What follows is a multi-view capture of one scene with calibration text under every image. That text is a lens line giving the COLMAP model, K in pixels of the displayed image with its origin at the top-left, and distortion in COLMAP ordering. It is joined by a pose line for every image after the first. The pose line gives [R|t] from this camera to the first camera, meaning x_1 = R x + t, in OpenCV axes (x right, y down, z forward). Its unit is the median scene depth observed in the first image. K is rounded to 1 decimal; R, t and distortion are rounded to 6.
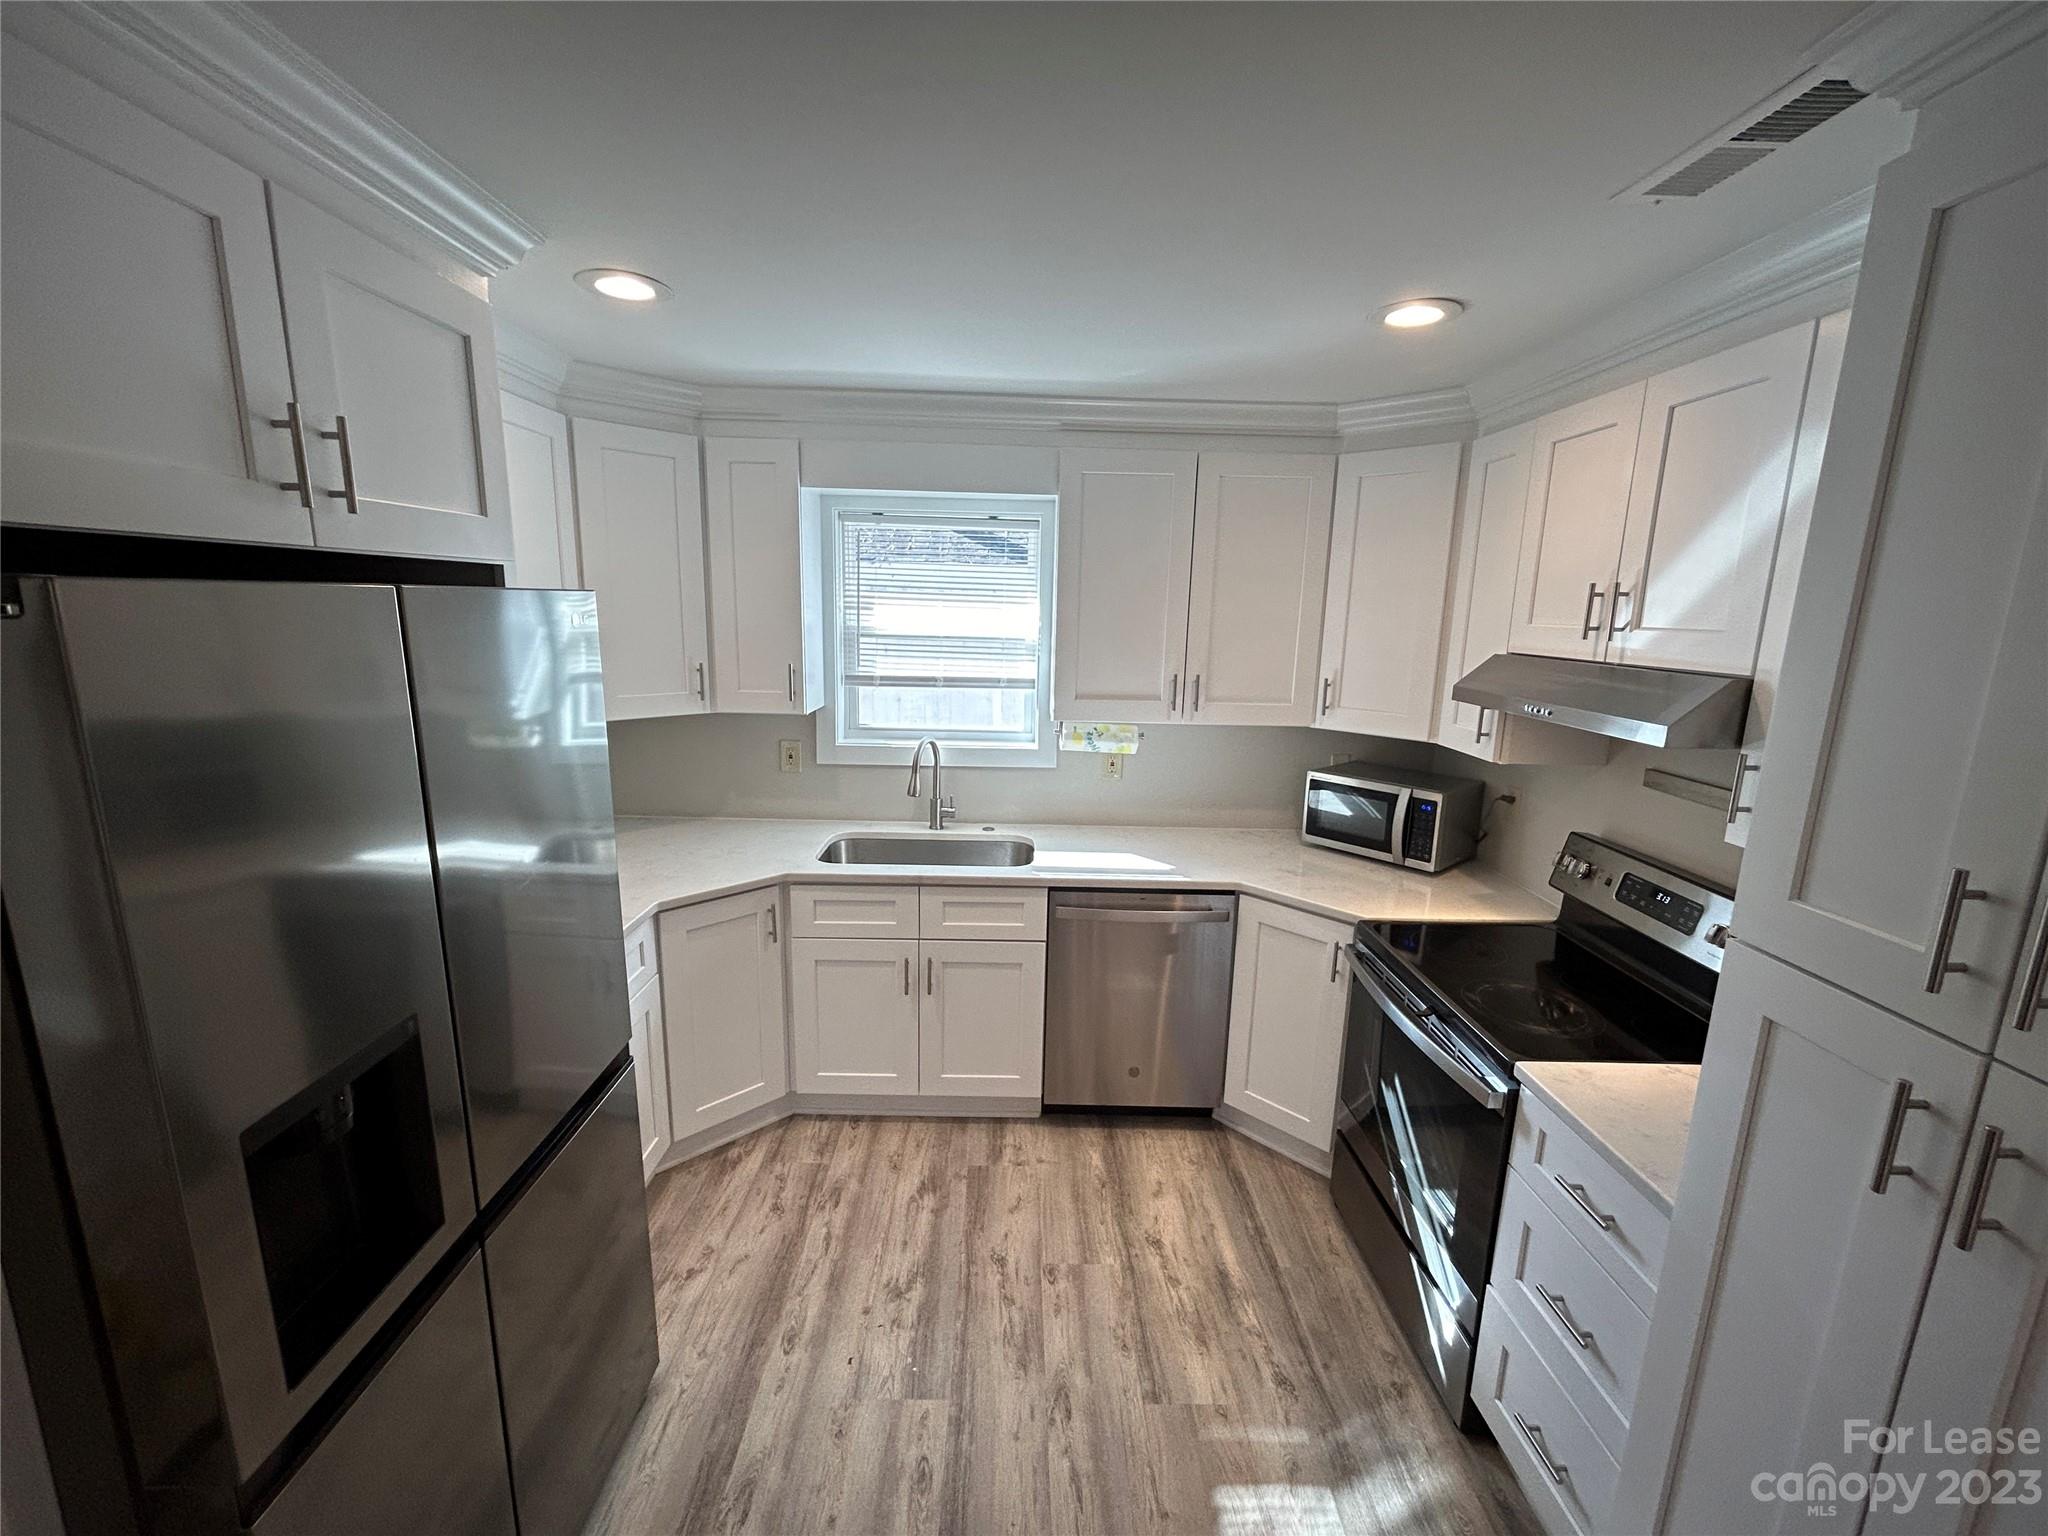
lens RADIAL K [[831.1, 0, 1023.7], [0, 831.1, 767.6], [0, 0, 1]] dist [-0.001872, 0.001281]
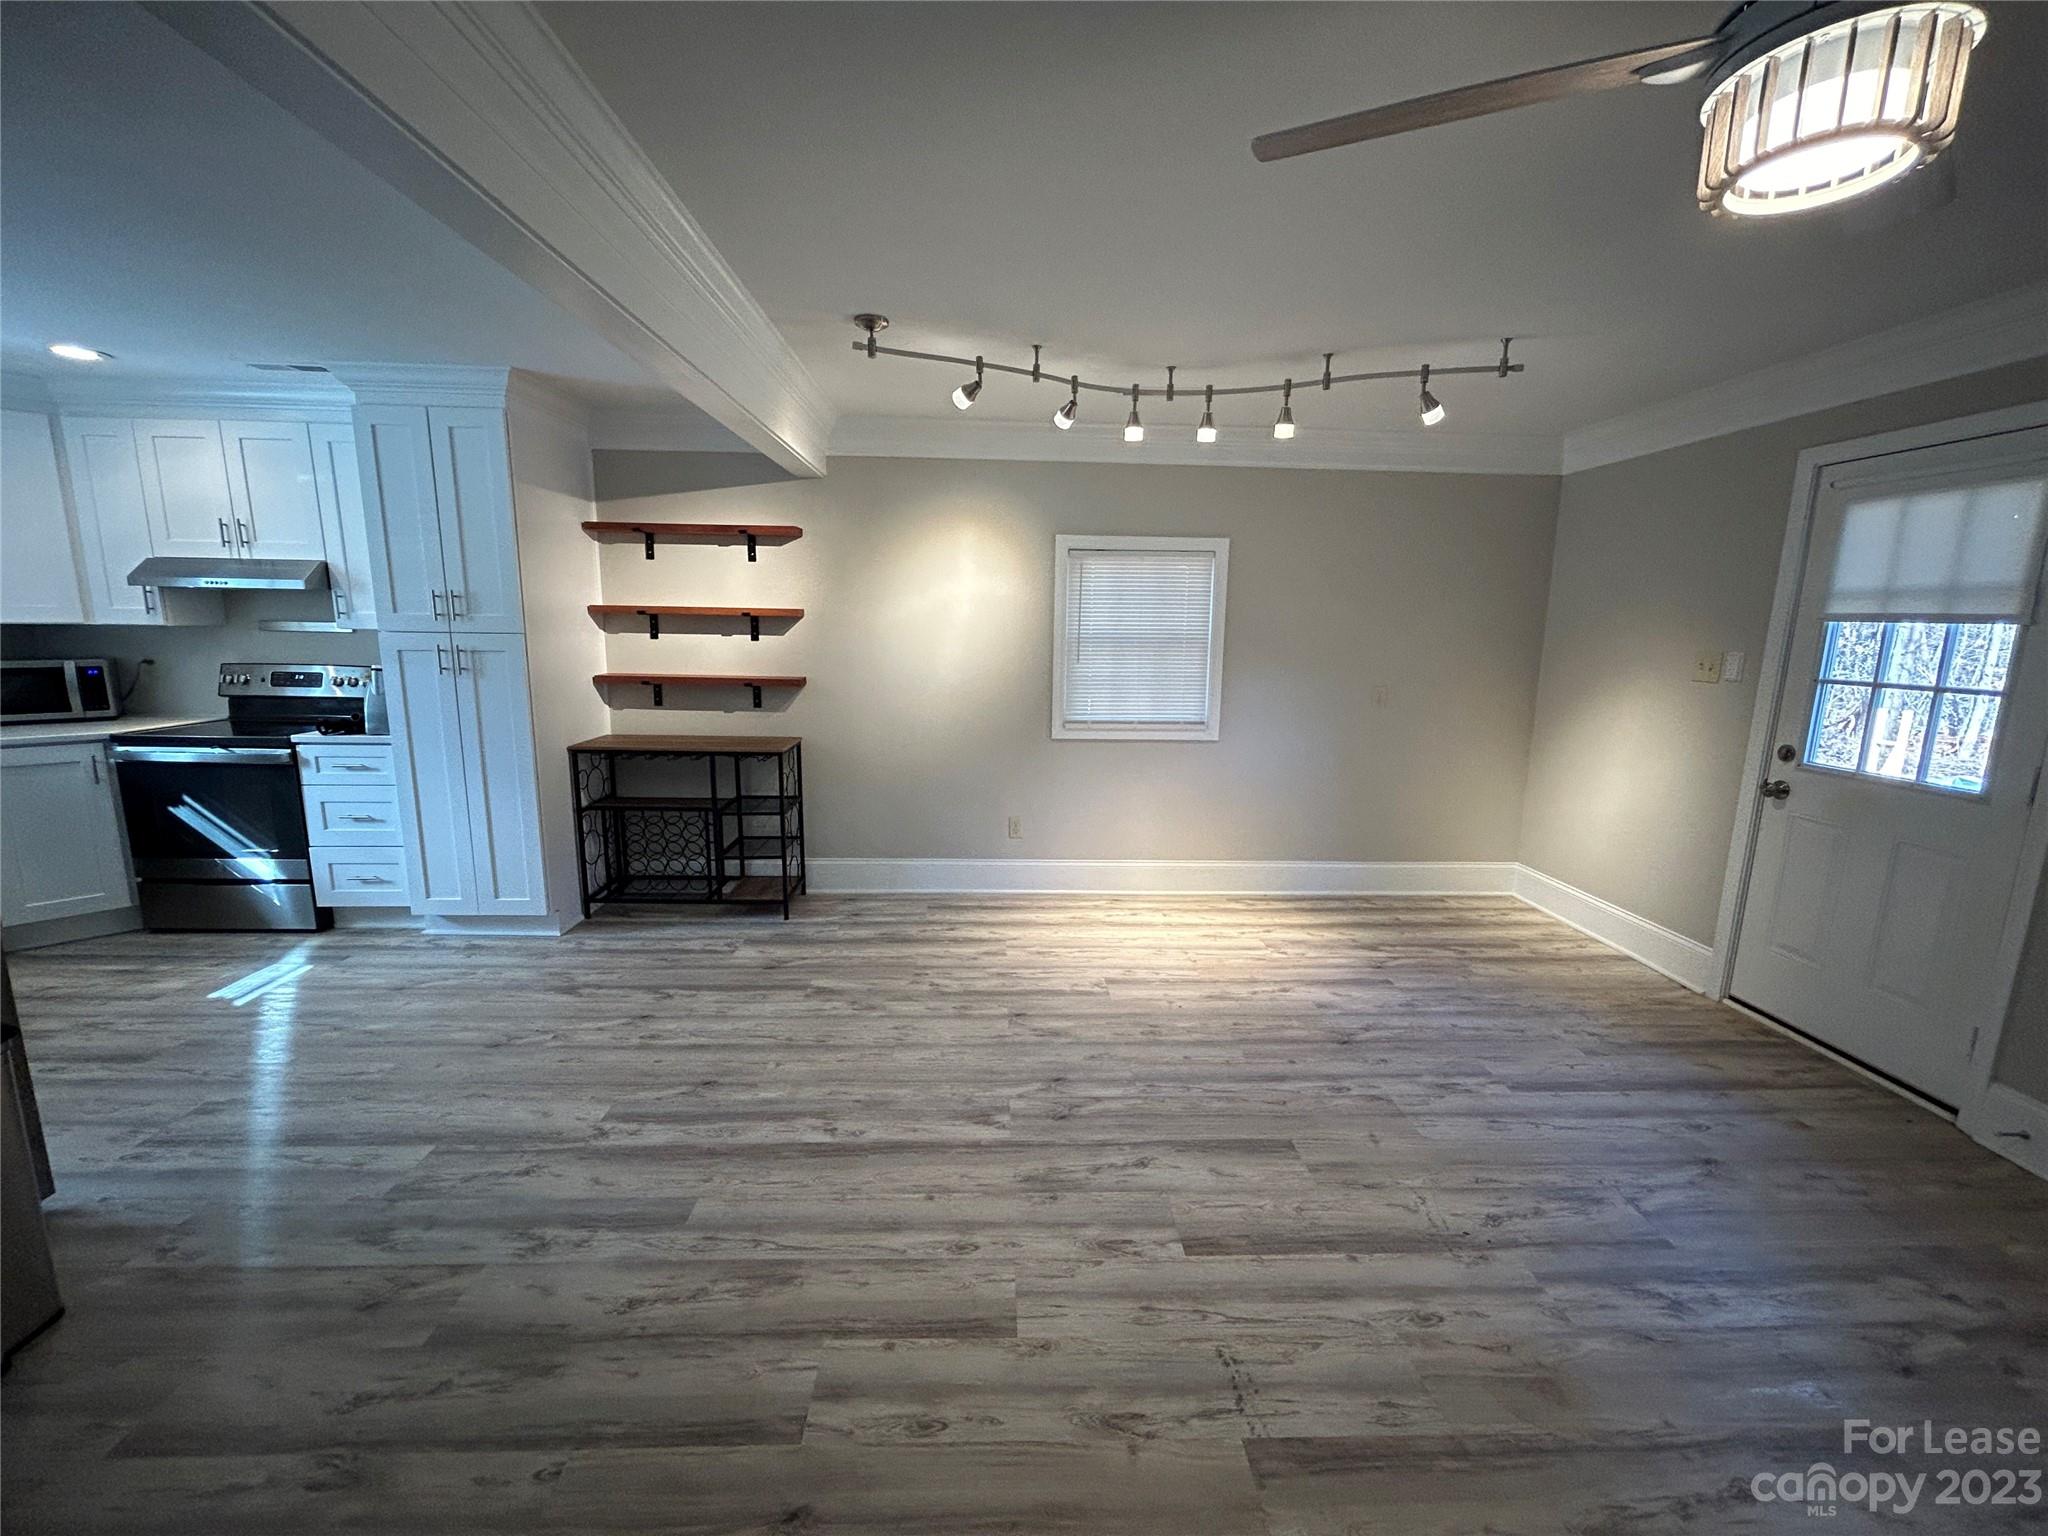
lens RADIAL K [[831.1, 0, 1023.2], [0, 831.1, 765.2], [0, 0, 1]] dist [-0.001872, 0.001281]
pose [[-0.022126, -0.199796, 0.979588, -1.240508], [0.174735, 0.963973, 0.200558, 0.247298], [-0.984367, 0.175606, 0.013583, -0.711631]]
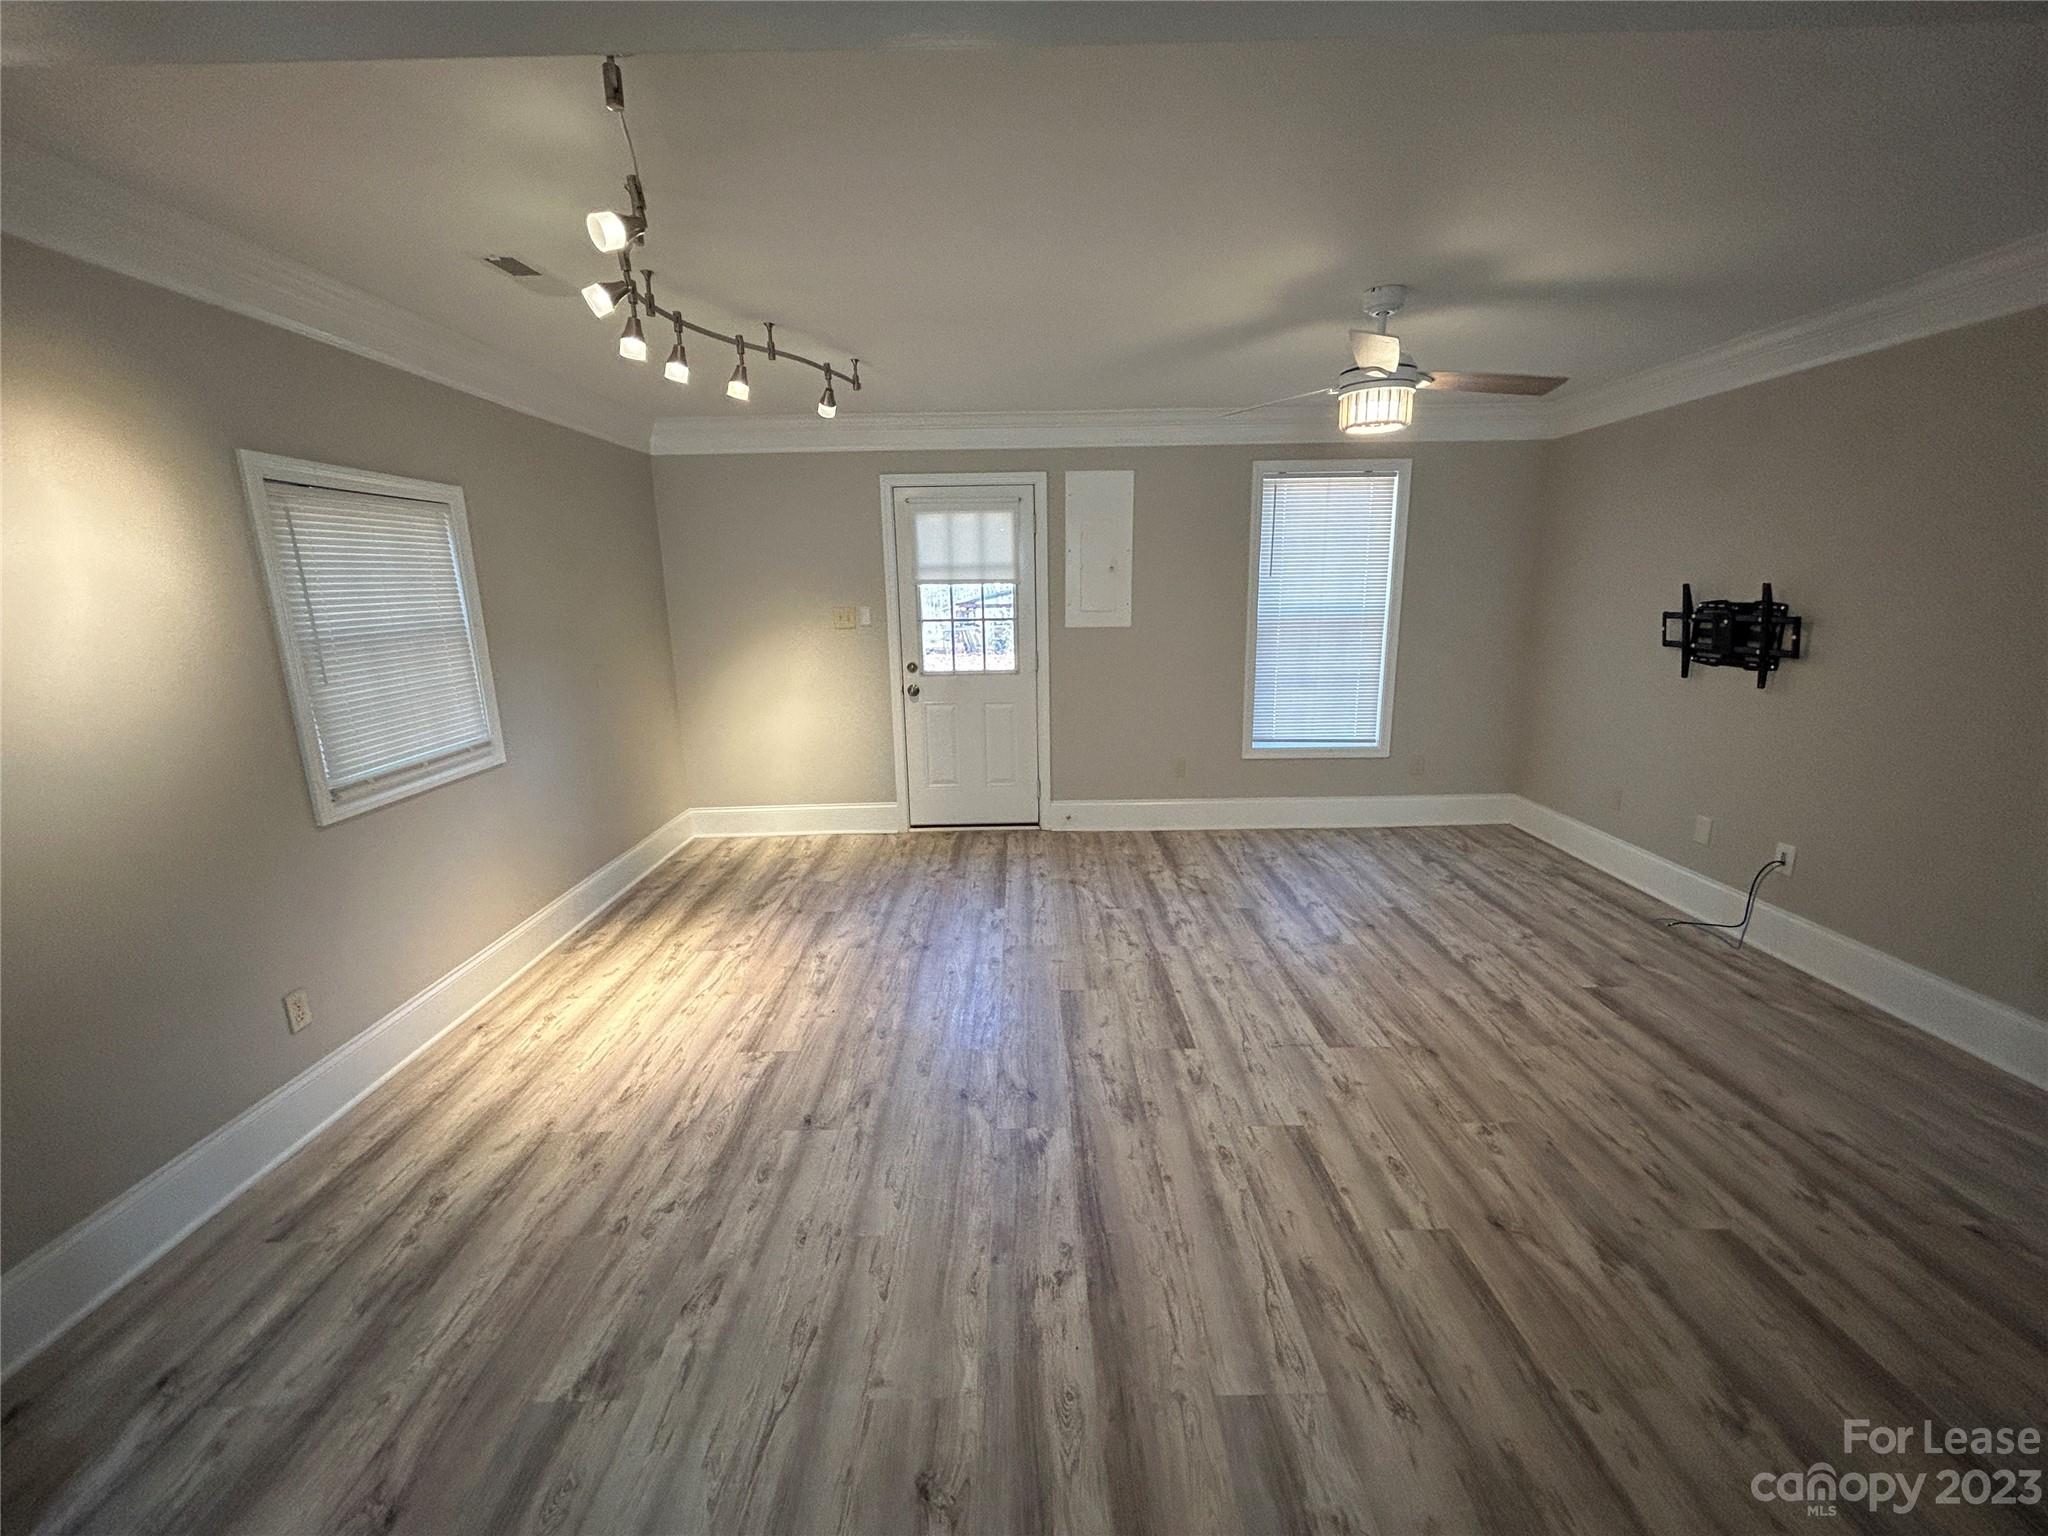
lens RADIAL K [[831.1, 0, 1024.1], [0, 831.1, 766.1], [0, 0, 1]] dist [-0.001872, 0.001281]
pose [[-0.999886, -0.012432, 0.008554, -0.205721], [-0.007958, 0.916011, 0.401074, 0.070683], [-0.012821, 0.400960, -0.916006, 0.216128]]
